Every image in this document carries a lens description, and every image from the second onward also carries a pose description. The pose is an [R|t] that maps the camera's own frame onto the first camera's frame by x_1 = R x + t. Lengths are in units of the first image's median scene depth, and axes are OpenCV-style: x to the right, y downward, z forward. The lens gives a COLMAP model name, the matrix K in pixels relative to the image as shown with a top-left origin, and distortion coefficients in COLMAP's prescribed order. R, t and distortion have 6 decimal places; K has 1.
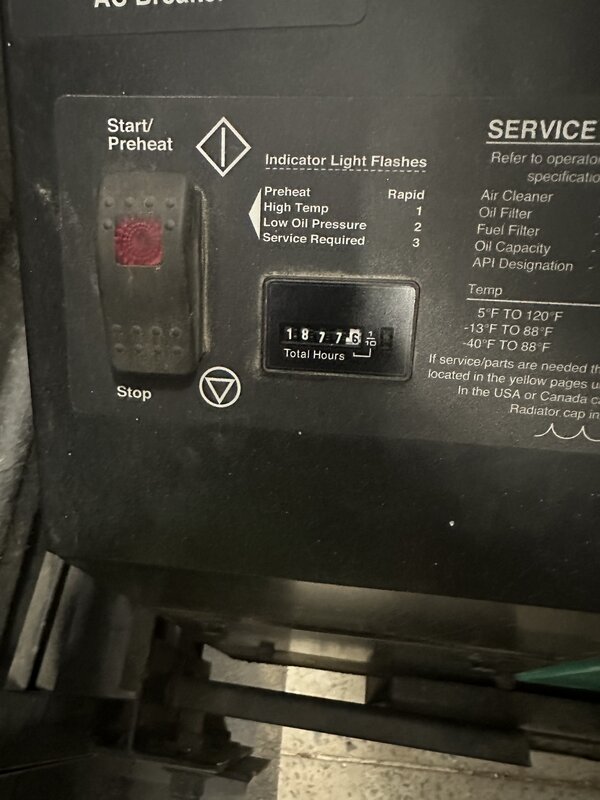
lens RADIAL K [[546.7, 0, 300.0], [0, 546.7, 400.0], [0, 0, 1]] dist [-0.001213, 0.003495]
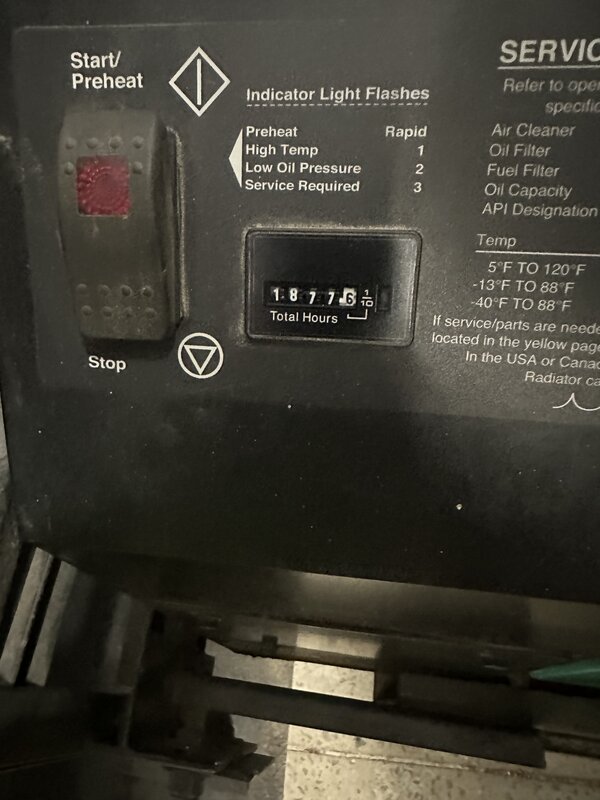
lens RADIAL K [[546.7, 0, 300.0], [0, 546.7, 400.0], [0, 0, 1]] dist [-0.001213, 0.003495]
pose [[0.999787, -0.003390, -0.020362, 0.038015], [0.003577, 0.999952, 0.009148, 0.044351], [0.020330, -0.009219, 0.999751, 0.107407]]
